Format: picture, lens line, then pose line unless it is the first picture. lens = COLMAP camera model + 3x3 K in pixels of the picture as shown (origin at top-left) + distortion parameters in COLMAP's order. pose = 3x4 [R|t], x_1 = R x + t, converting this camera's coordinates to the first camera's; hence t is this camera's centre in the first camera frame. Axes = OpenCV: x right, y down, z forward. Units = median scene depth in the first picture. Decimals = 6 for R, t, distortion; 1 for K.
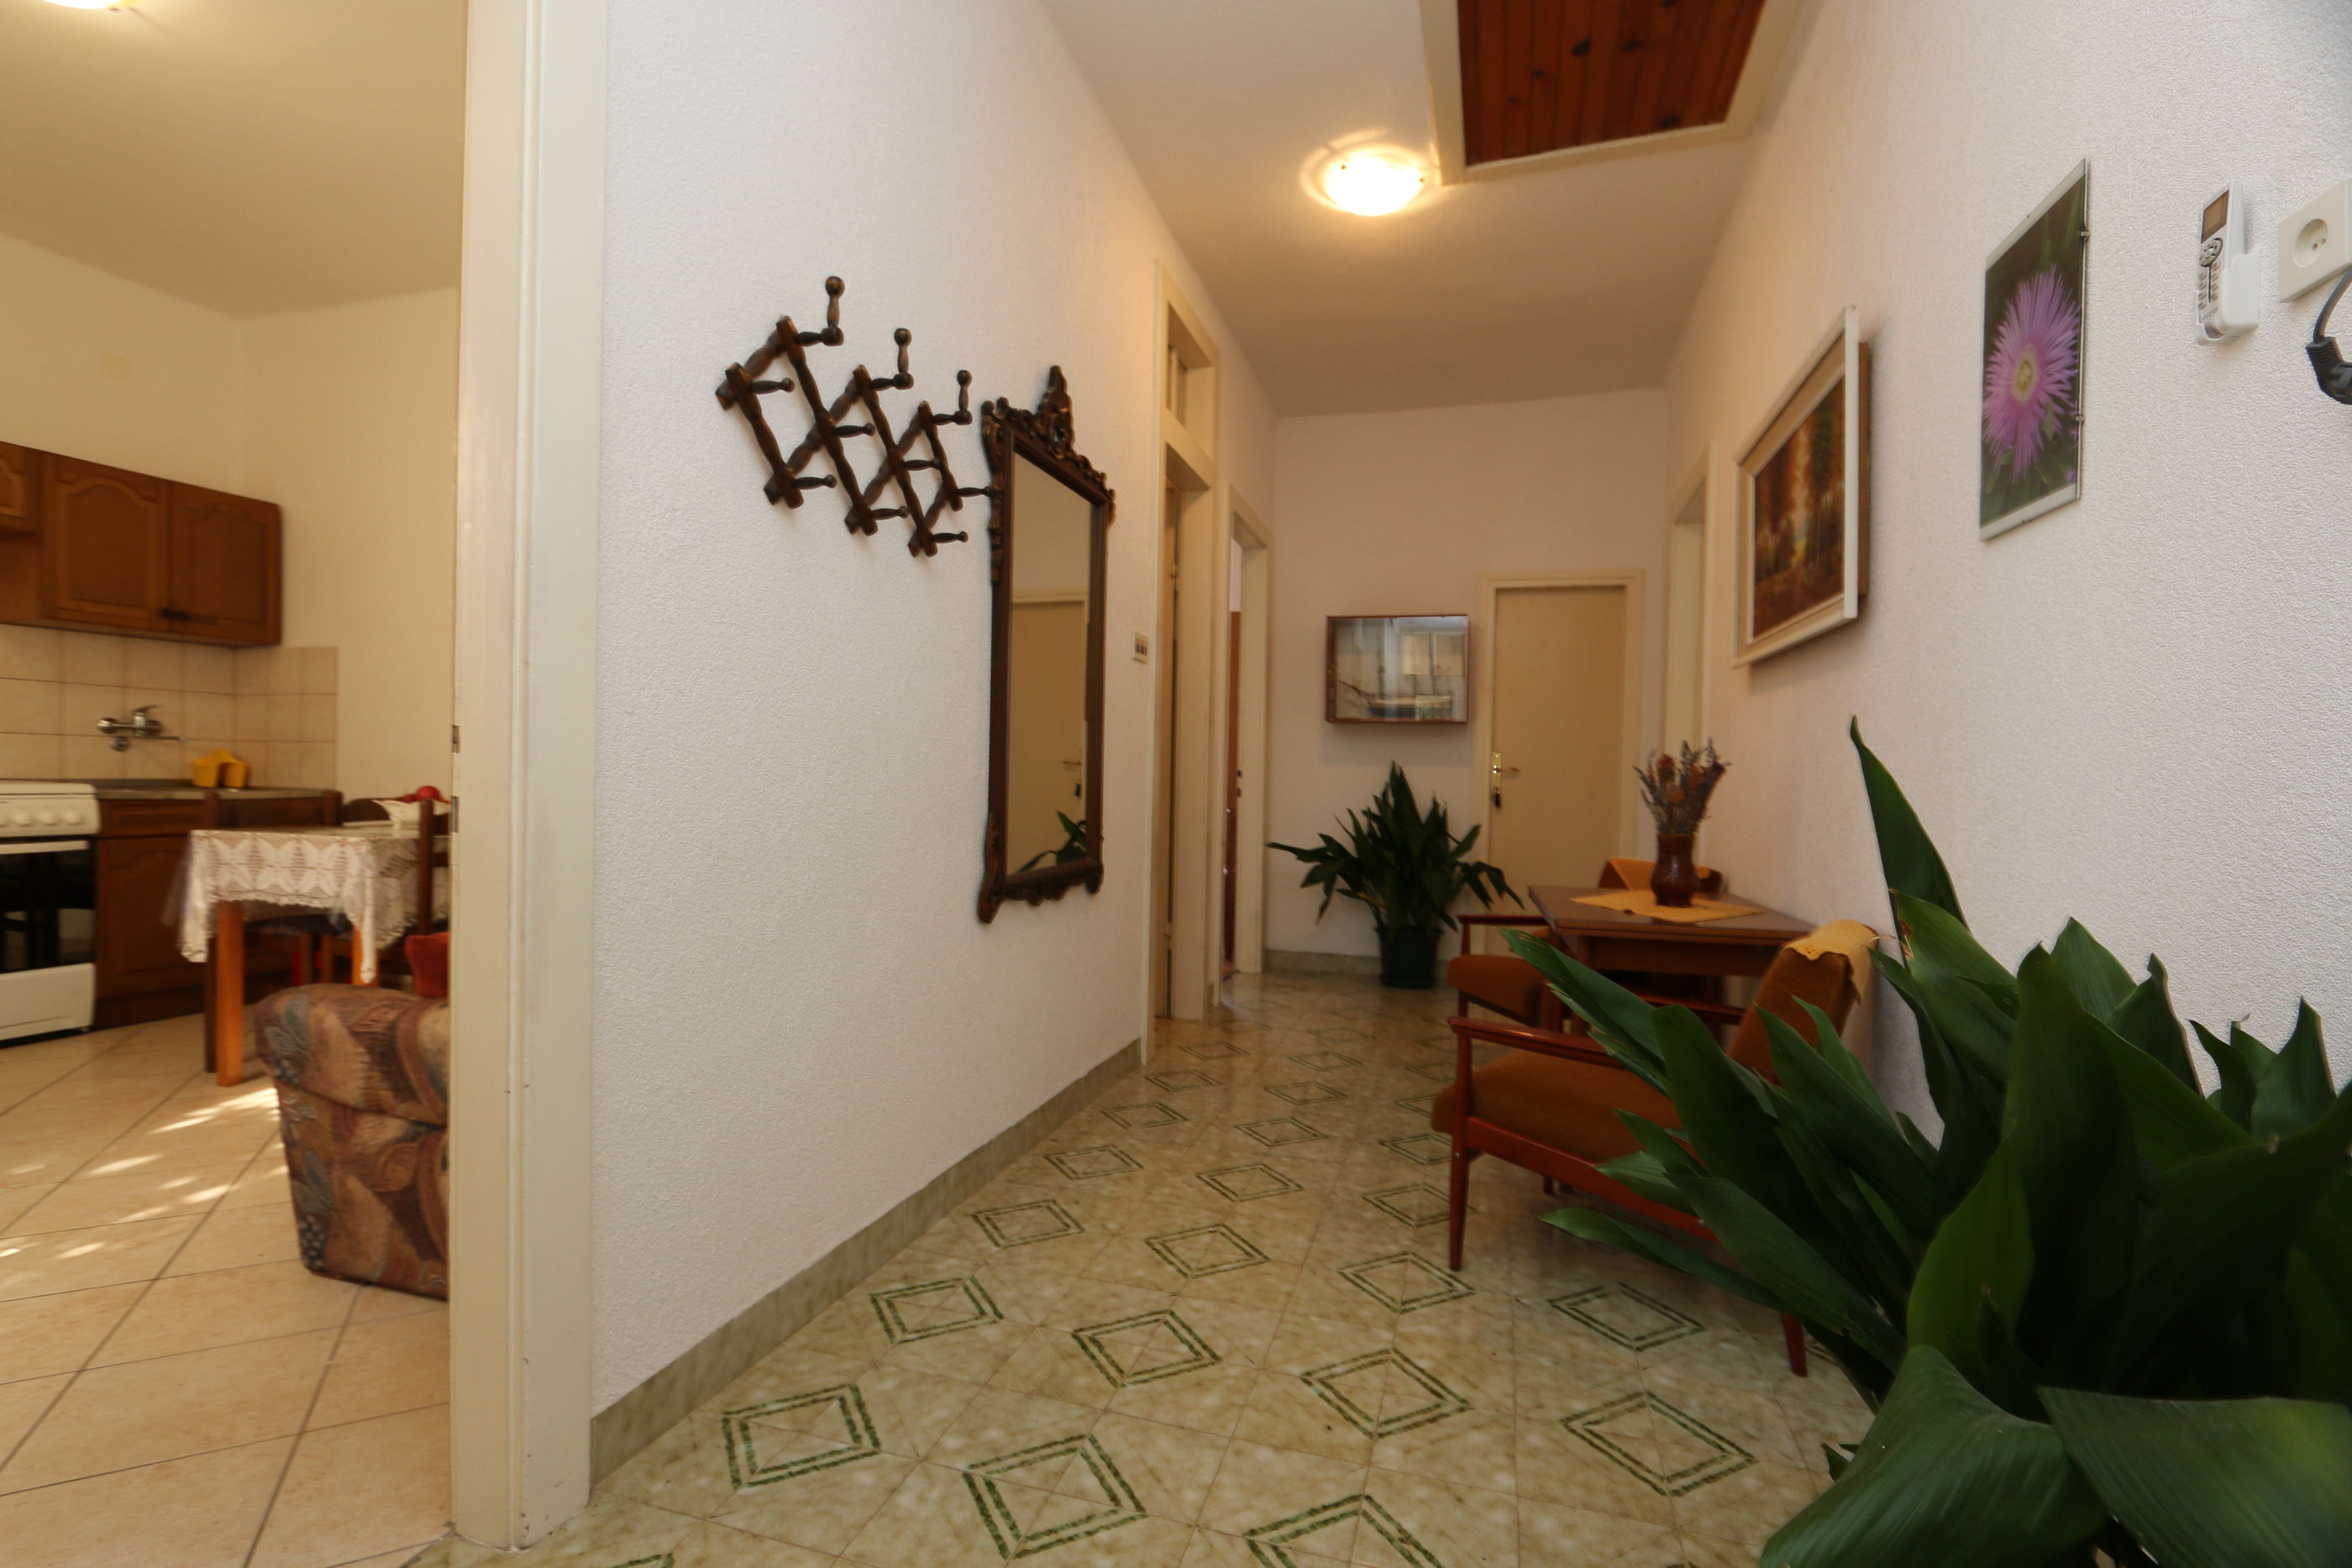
lens RADIAL K [[1084.8, 0, 1153.3], [0, 1084.8, 790.1], [0, 0, 1]] dist [-0.016741, 0.004437]
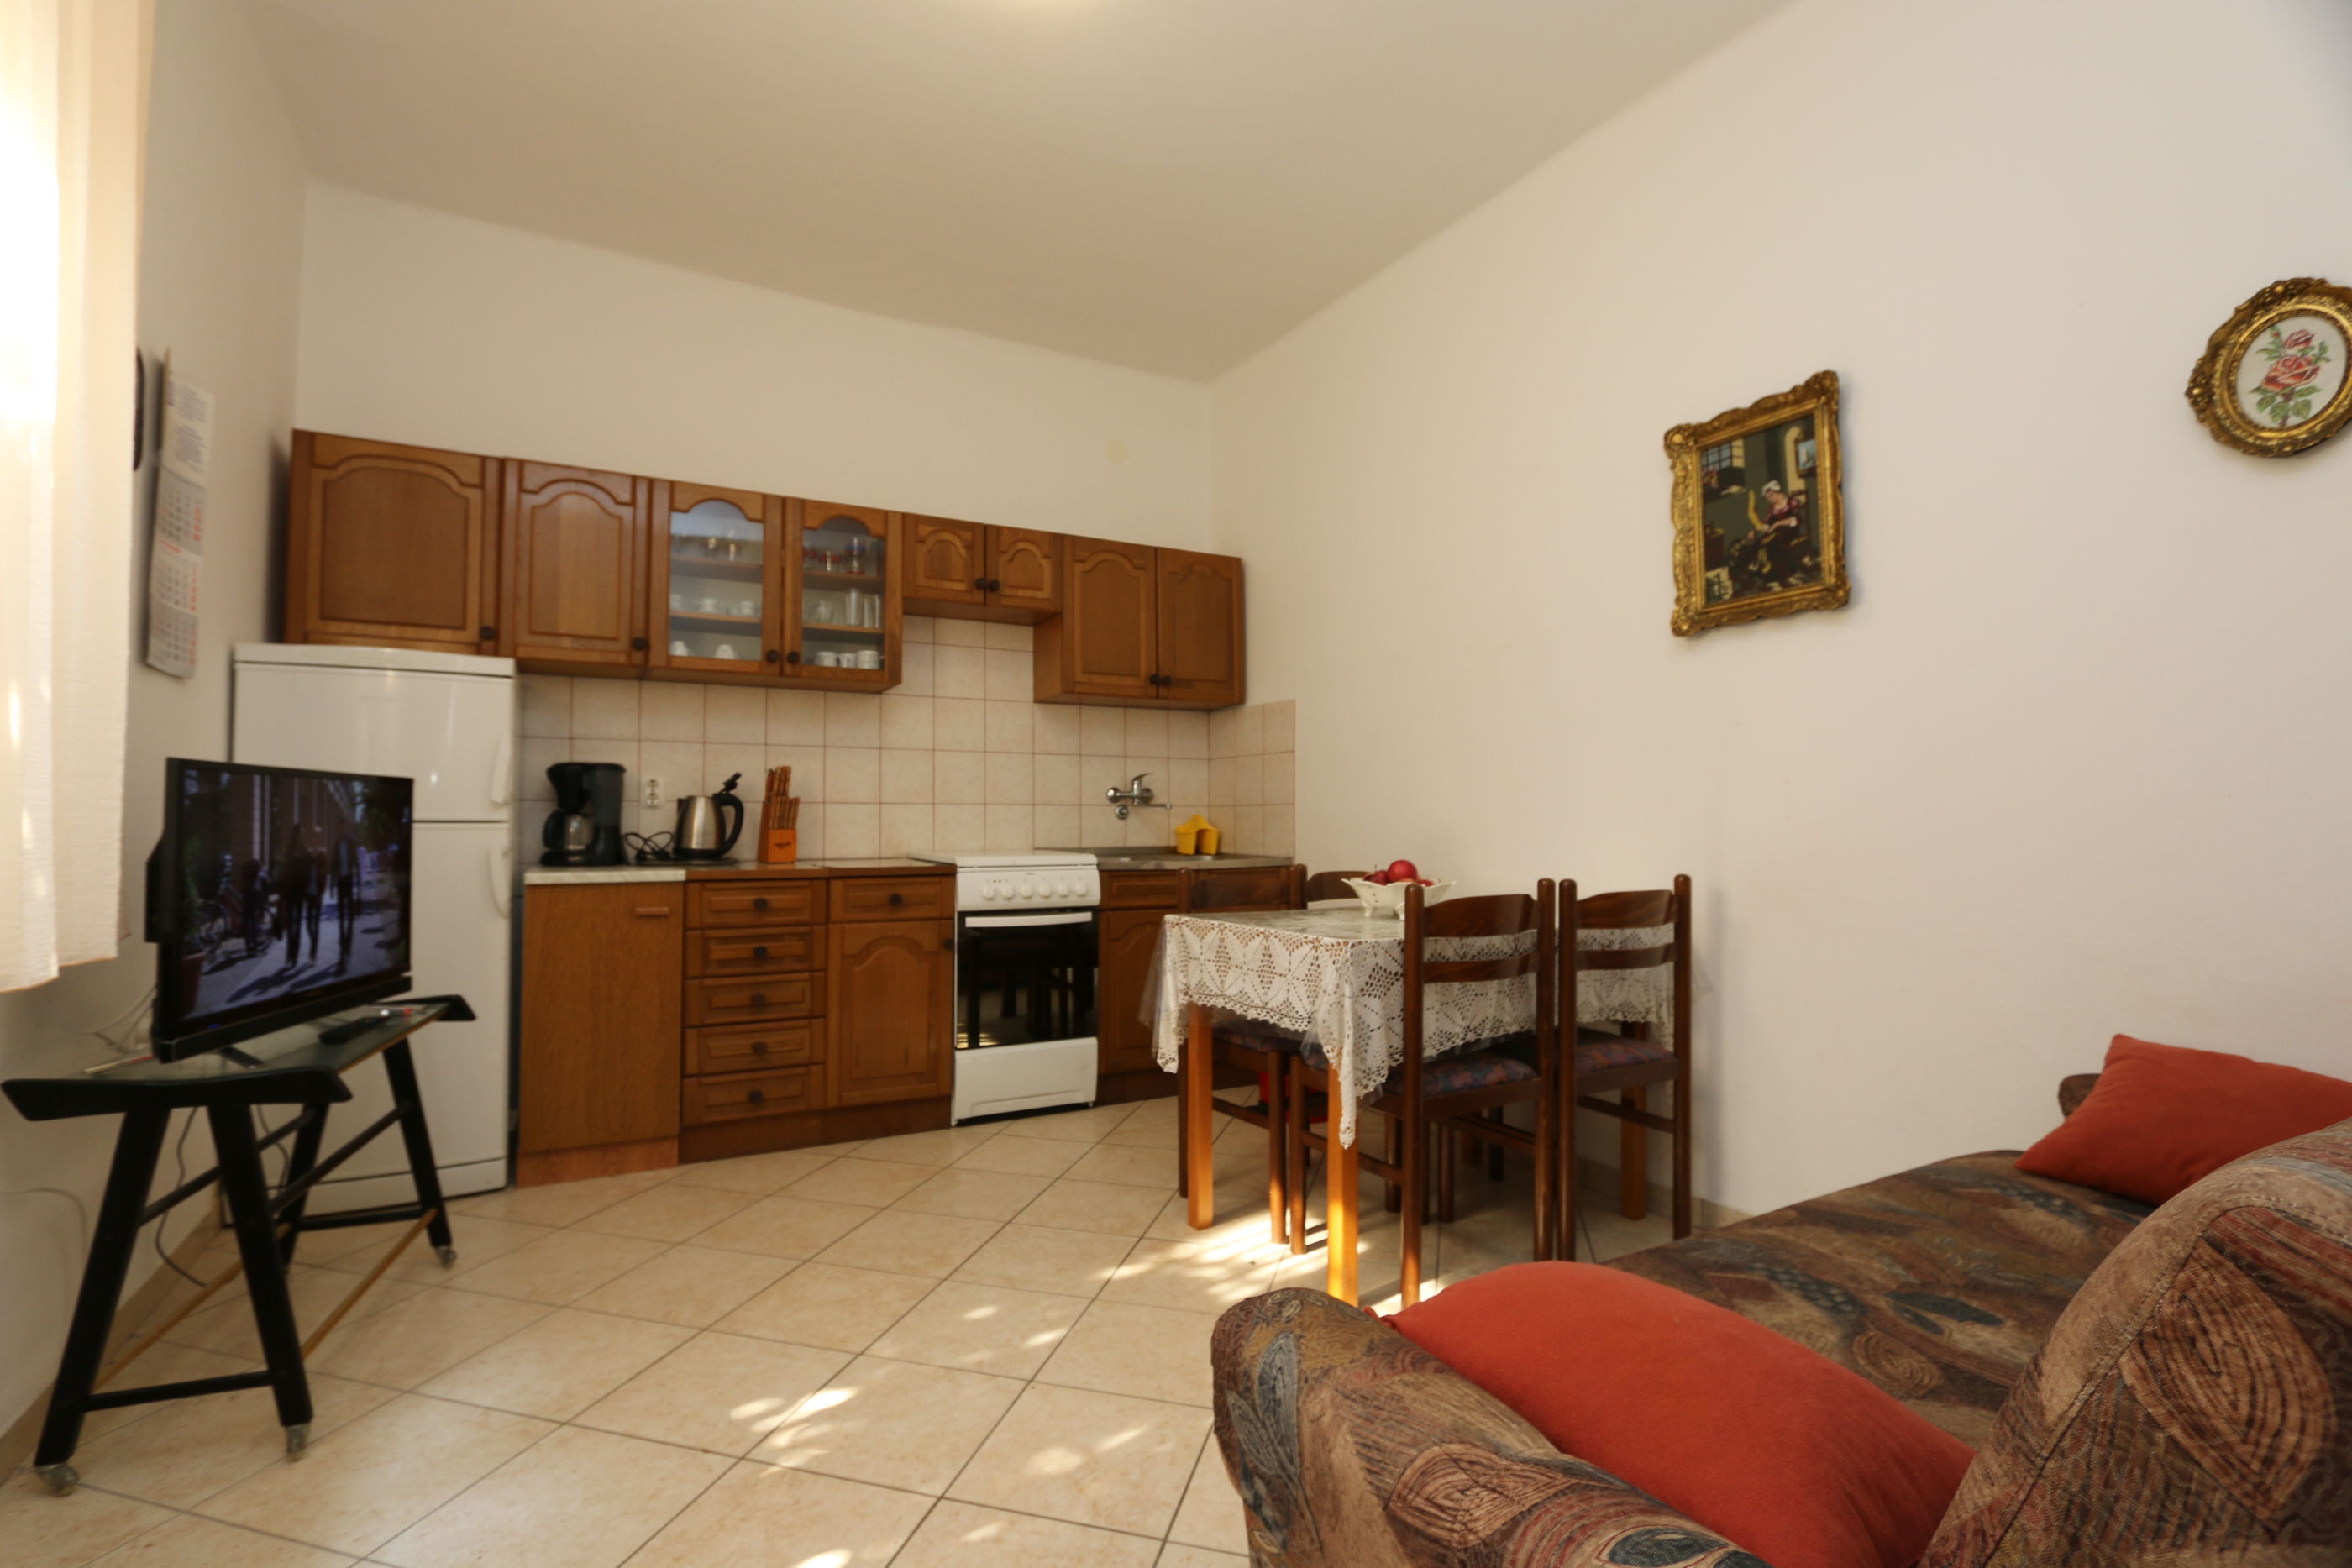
lens RADIAL K [[1084.8, 0, 1163.4], [0, 1084.8, 784.5], [0, 0, 1]] dist [-0.016741, 0.004437]
pose [[0.726404, -0.040321, -0.686084, -0.259882], [0.004202, 0.998519, -0.054234, -0.015463], [0.687255, 0.036513, 0.725498, 0.319010]]
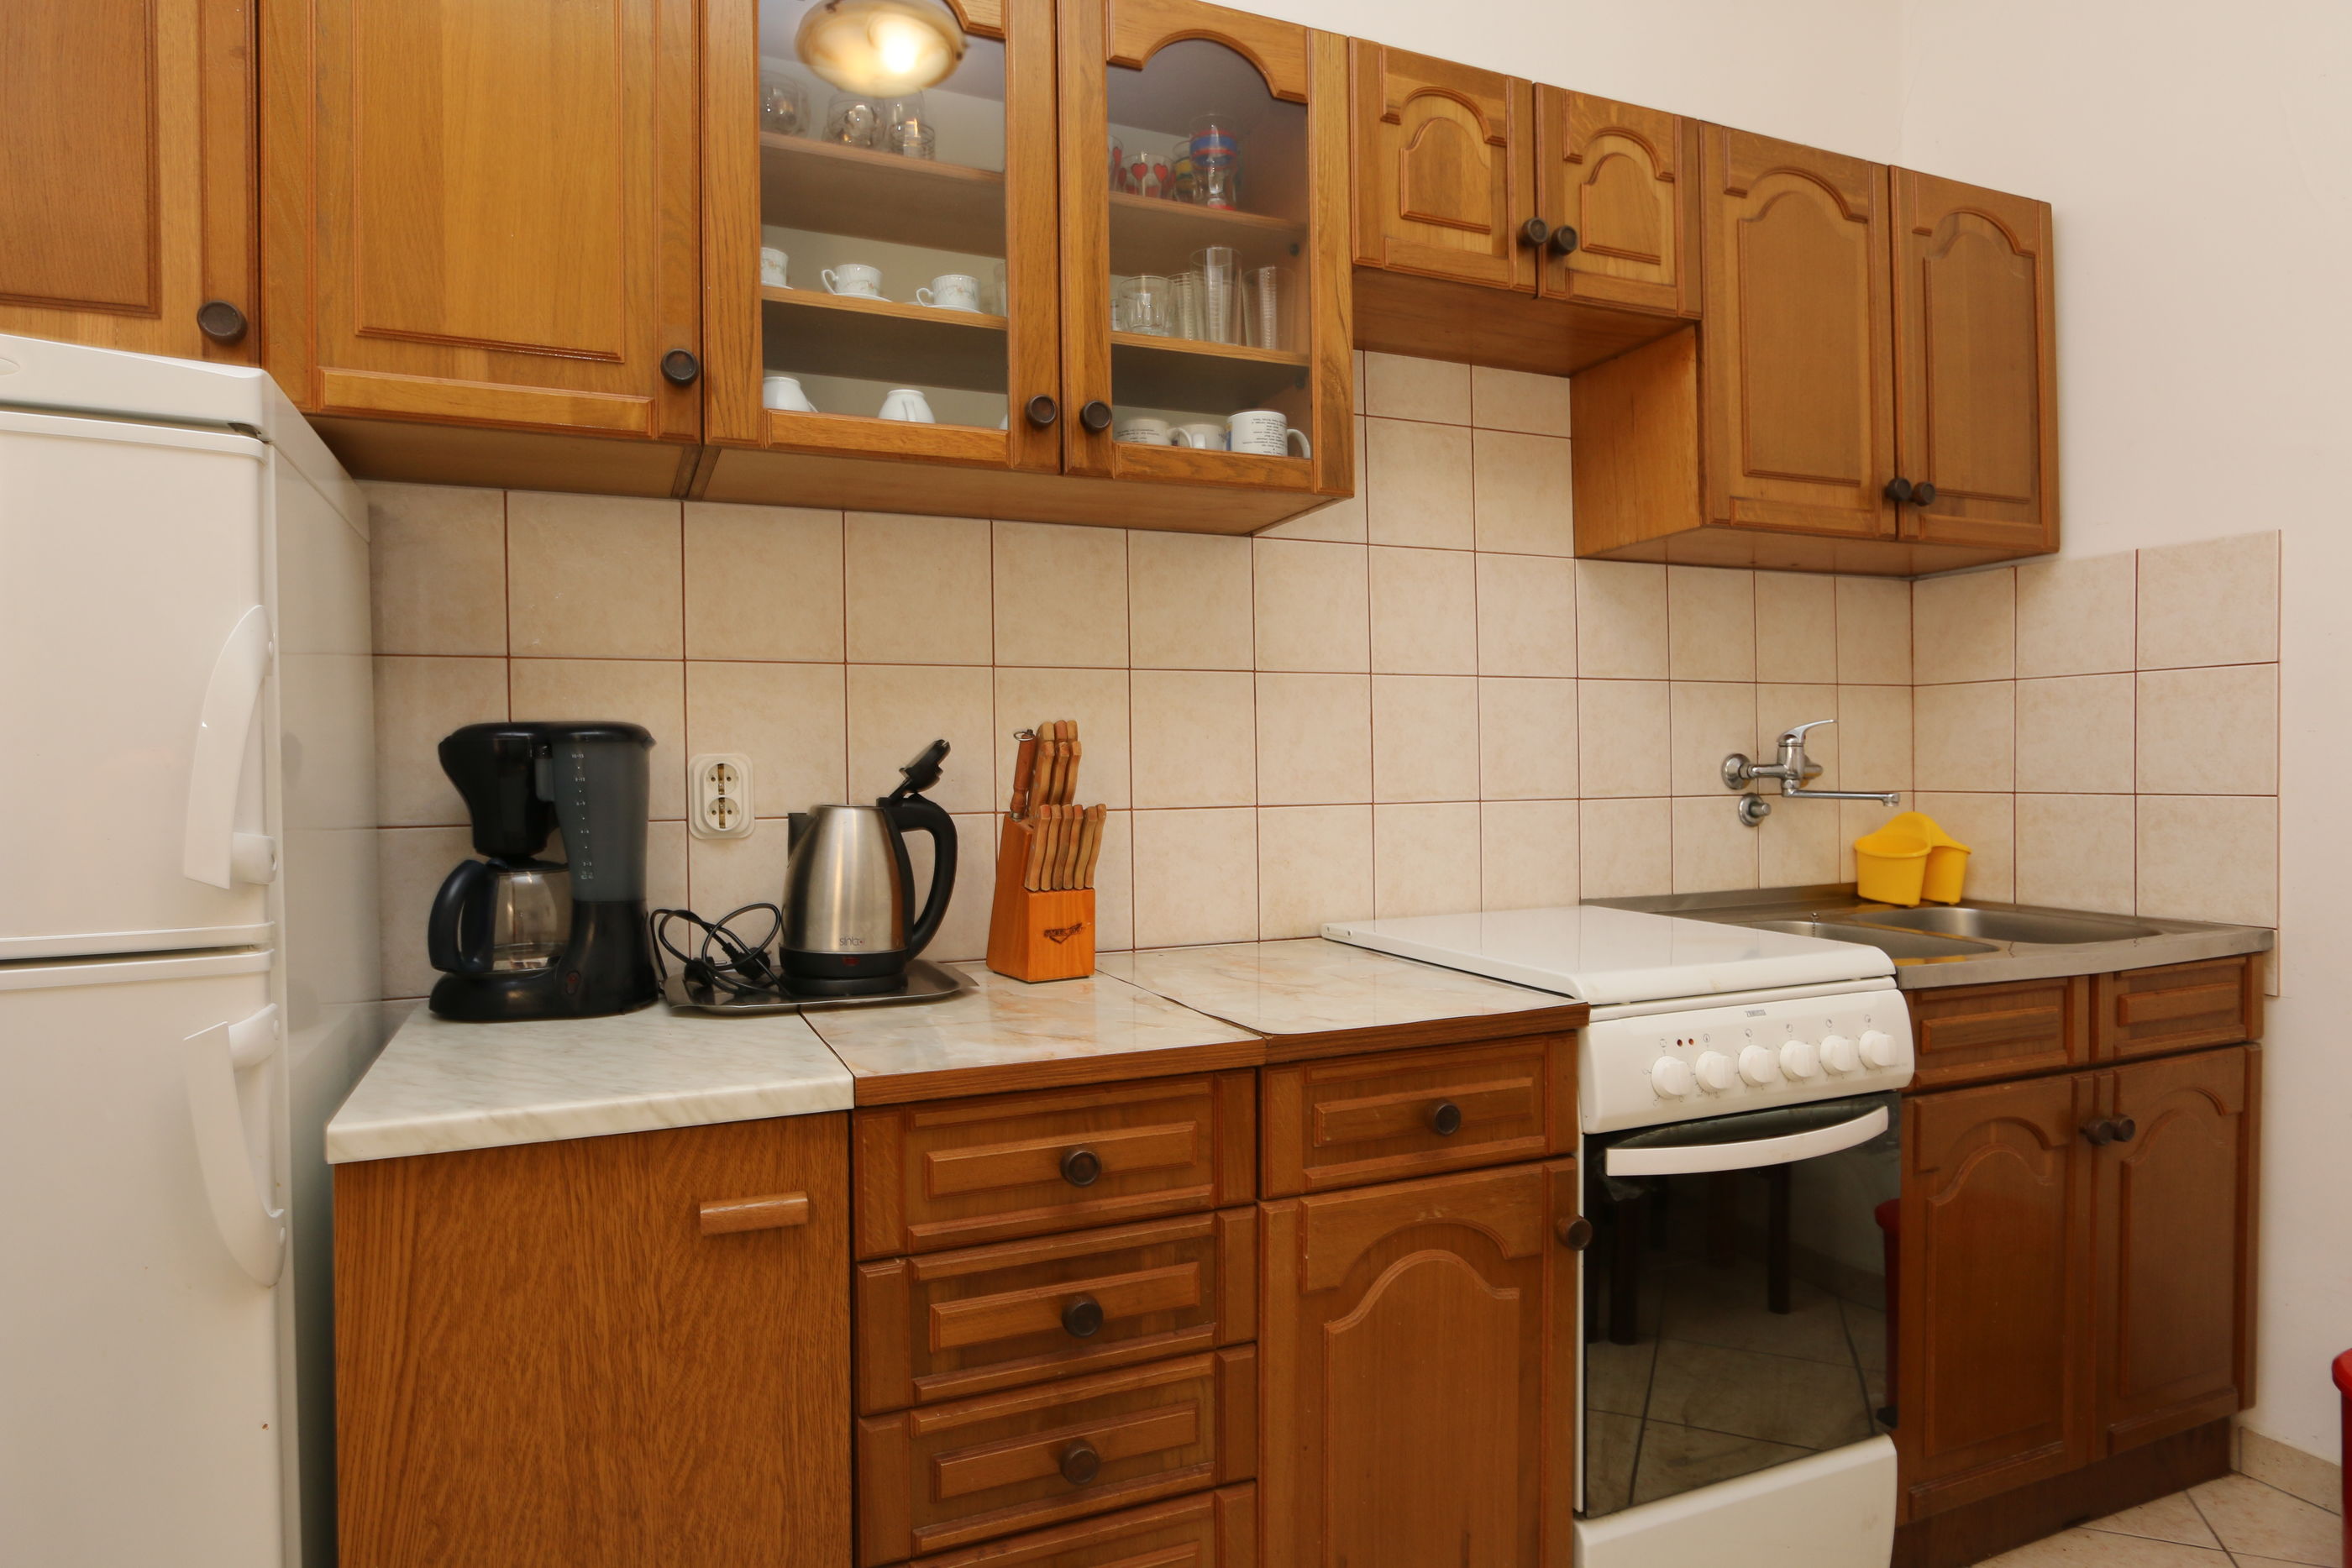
lens RADIAL K [[1339.6, 0, 1172.7], [0, 1339.6, 779.8], [0, 0, 1]] dist [-0.018287, 0.000607]
pose [[0.662415, -0.017896, -0.748923, -0.819395], [0.013742, 0.999837, -0.011738, -0.061315], [0.749011, -0.002517, 0.662553, 0.522796]]
